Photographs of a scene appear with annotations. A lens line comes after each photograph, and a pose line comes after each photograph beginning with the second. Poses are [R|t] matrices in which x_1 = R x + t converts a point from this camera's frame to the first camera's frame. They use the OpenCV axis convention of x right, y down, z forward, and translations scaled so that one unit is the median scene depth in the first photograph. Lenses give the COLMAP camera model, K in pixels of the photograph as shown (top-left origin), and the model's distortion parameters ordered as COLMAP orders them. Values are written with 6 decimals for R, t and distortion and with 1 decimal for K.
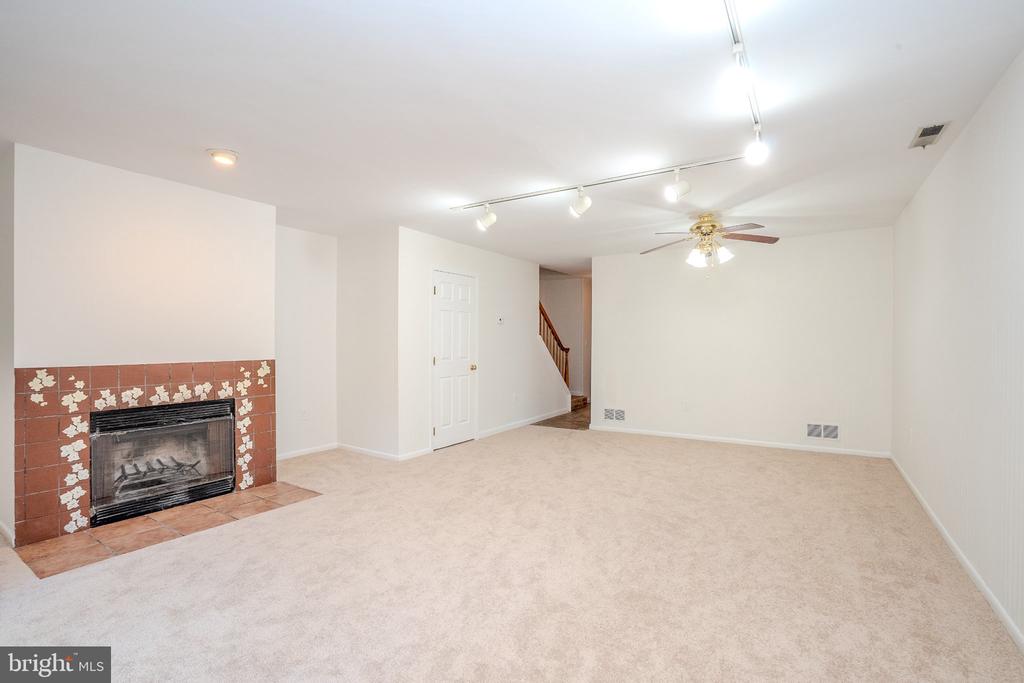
lens RADIAL K [[472.2, 0, 504.6], [0, 472.2, 340.4], [0, 0, 1]] dist [-0.055111, 0.019683]
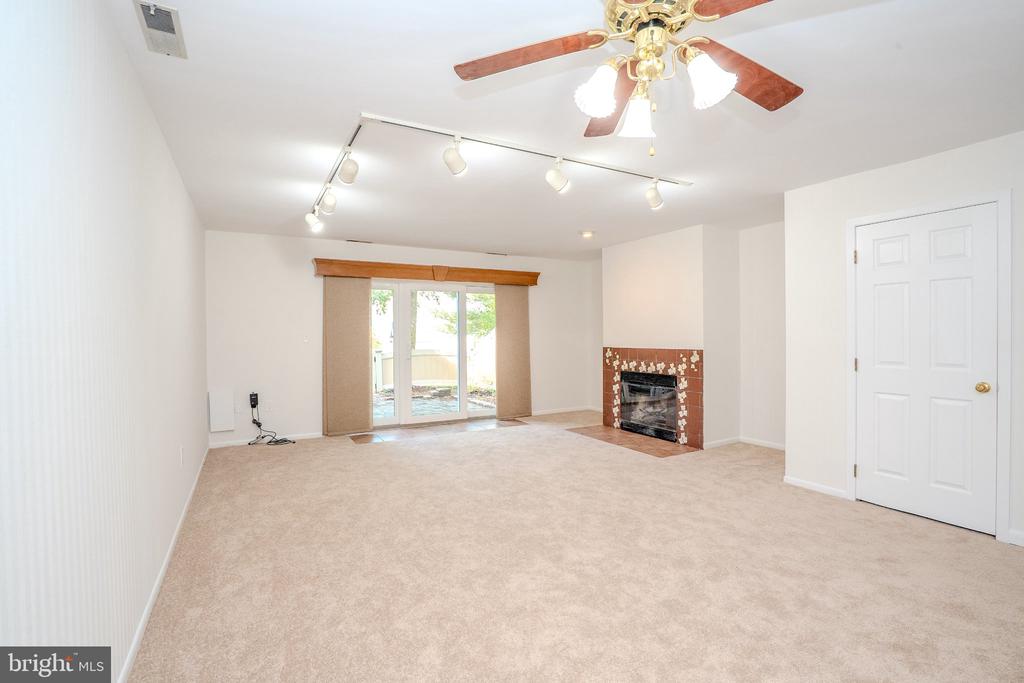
lens RADIAL K [[472.2, 0, 513.8], [0, 472.2, 339.1], [0, 0, 1]] dist [-0.055111, 0.019683]
pose [[-0.452822, 0.030255, -0.891087, 0.901533], [0.028881, 0.999397, 0.019256, -0.026922], [0.891133, -0.017016, -0.453423, 1.229156]]
